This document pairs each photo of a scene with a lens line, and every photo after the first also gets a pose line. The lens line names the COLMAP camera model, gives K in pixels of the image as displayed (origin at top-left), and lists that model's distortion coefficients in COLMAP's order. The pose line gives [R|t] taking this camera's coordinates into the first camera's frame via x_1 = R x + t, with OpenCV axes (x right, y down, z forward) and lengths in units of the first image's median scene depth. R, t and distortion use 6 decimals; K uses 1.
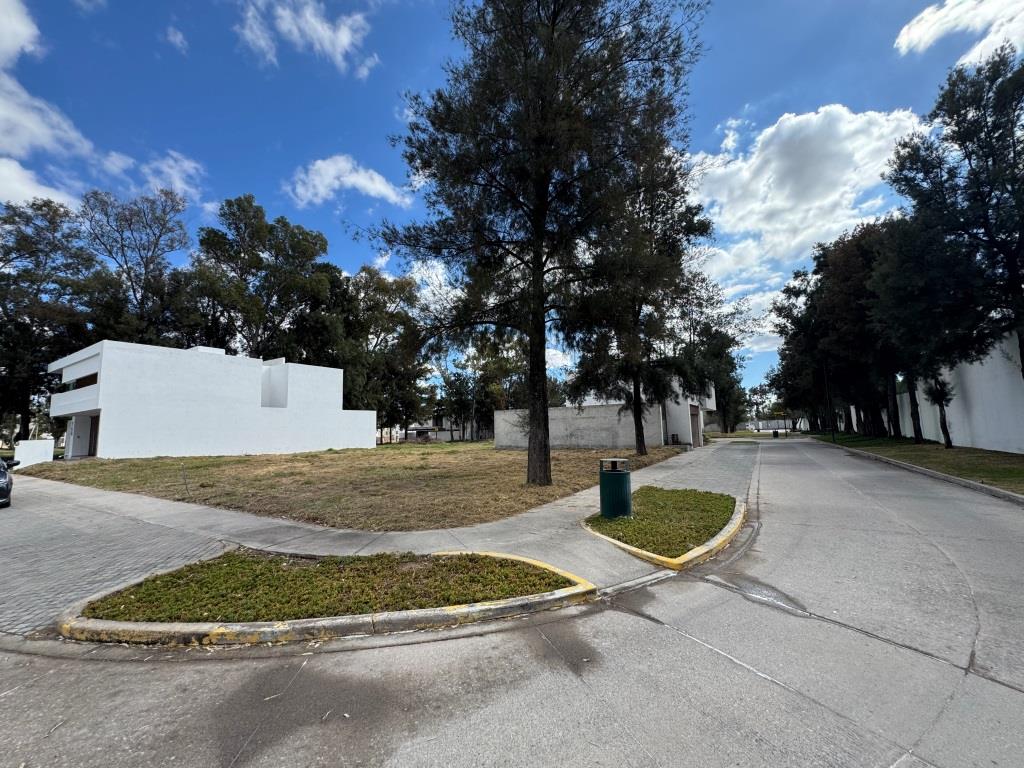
lens RADIAL K [[406.0, 0, 512.5], [0, 406.0, 382.1], [0, 0, 1]] dist [-0.004852, 0.000639]
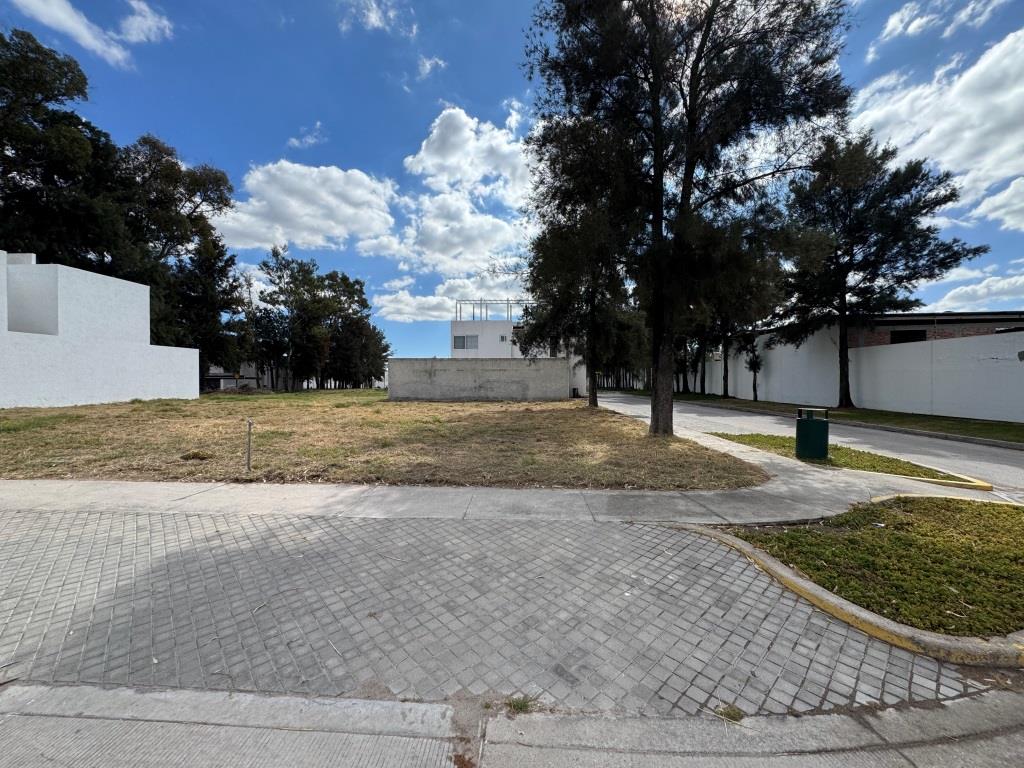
lens RADIAL K [[409.7, 0, 510.3], [0, 409.7, 358.9], [0, 0, 1]] dist [0.007150, 0.000284]
pose [[0.872869, 0.053902, 0.484969, -0.528721], [-0.082045, 0.995943, 0.036974, 0.039117], [-0.481008, -0.072063, 0.873749, 0.202141]]
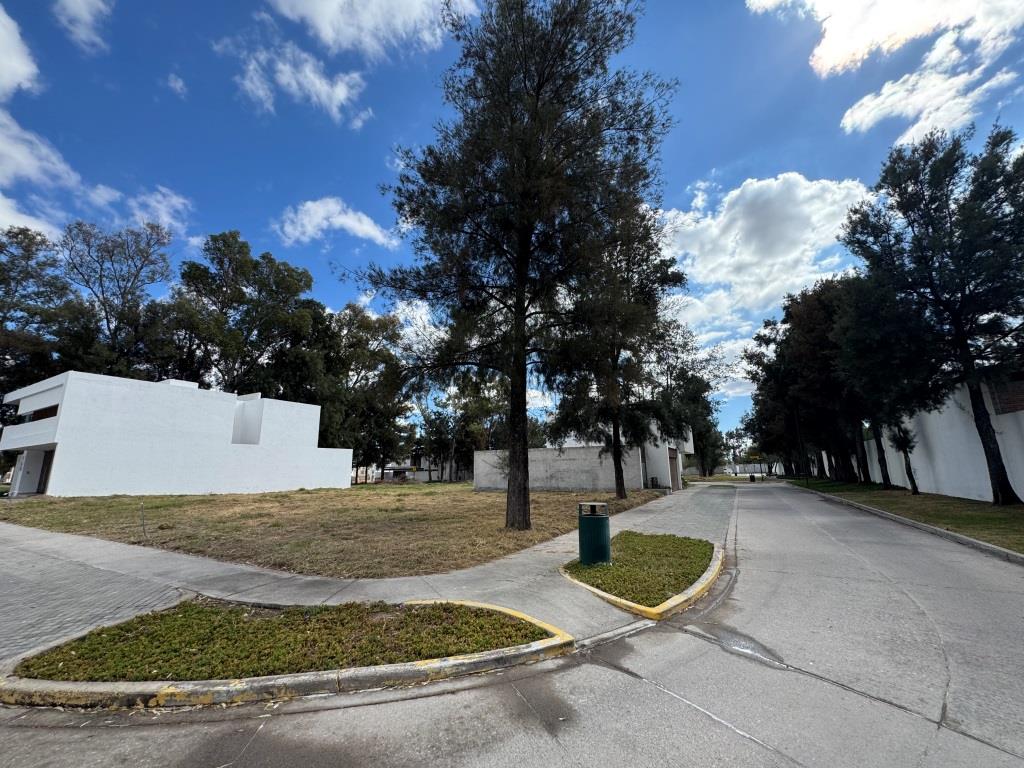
lens RADIAL K [[406.0, 0, 512.5], [0, 406.0, 382.1], [0, 0, 1]] dist [-0.004852, 0.000639]
pose [[0.998747, 0.022192, 0.044861, 0.000704], [-0.017710, 0.995034, -0.097952, -0.002482], [-0.046812, 0.097035, 0.994179, -0.005374]]
